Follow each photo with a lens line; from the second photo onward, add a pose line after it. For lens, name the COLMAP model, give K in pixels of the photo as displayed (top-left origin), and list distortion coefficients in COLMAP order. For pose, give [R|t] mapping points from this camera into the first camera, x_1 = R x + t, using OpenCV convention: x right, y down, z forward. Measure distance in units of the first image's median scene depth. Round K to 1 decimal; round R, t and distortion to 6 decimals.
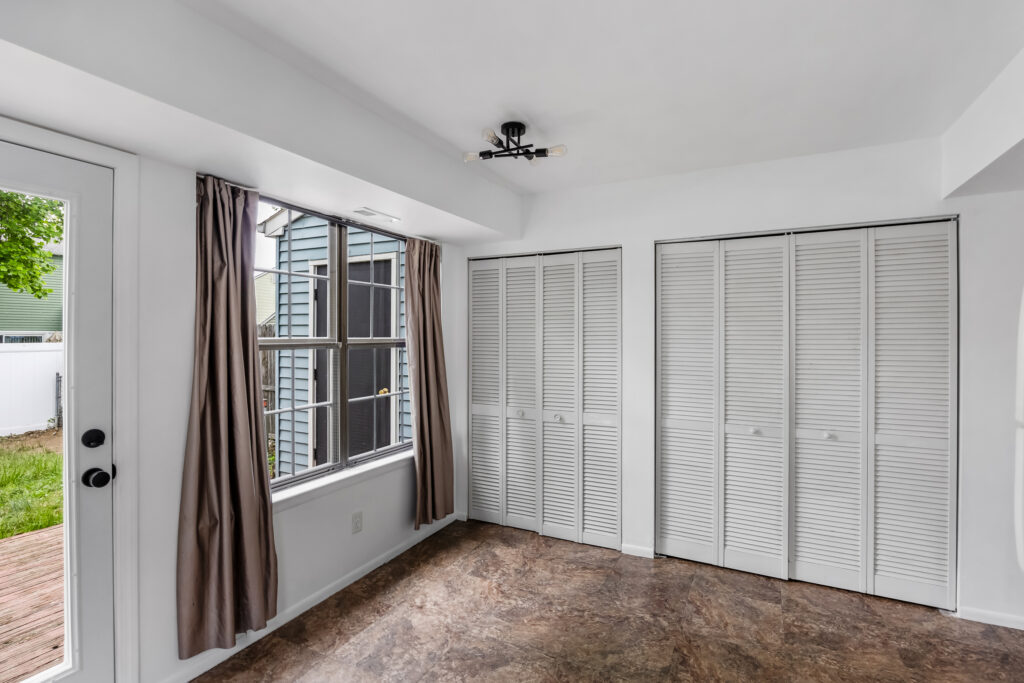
lens RADIAL K [[483.7, 0, 510.9], [0, 483.7, 336.7], [0, 0, 1]] dist [-0.001050, -0.000080]
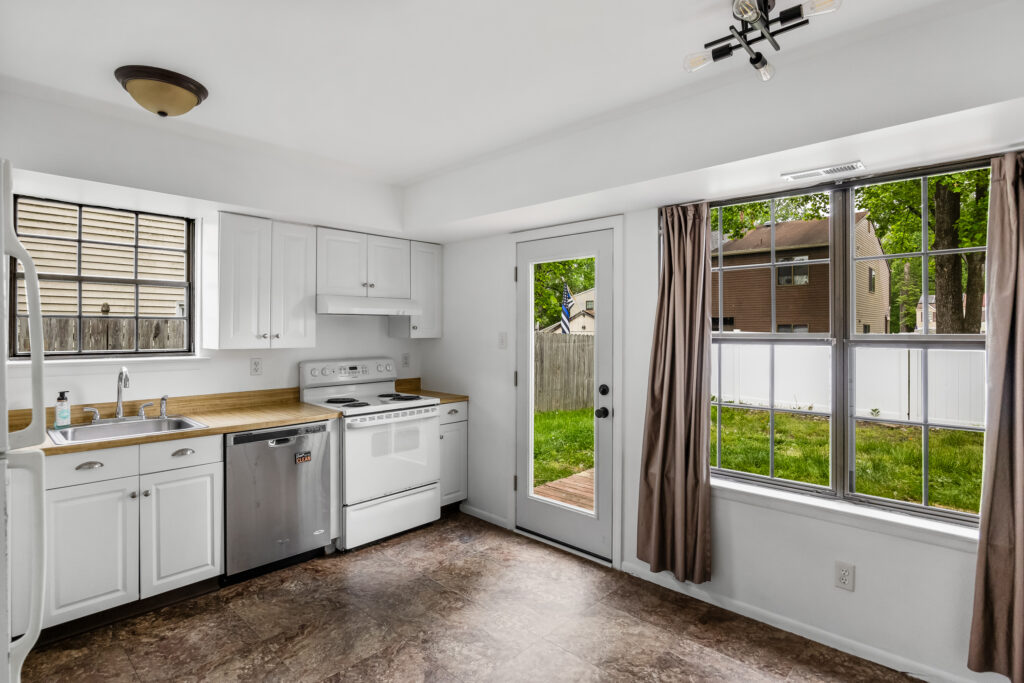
lens RADIAL K [[523.9, 0, 511.2], [0, 523.9, 330.4], [0, 0, 1]] dist [0.000366, 0.000014]
pose [[-0.257822, -0.000710, -0.966192, 0.793798], [-0.007611, 0.999970, 0.001297, 0.001250], [0.966162, 0.007688, -0.257820, 0.913472]]
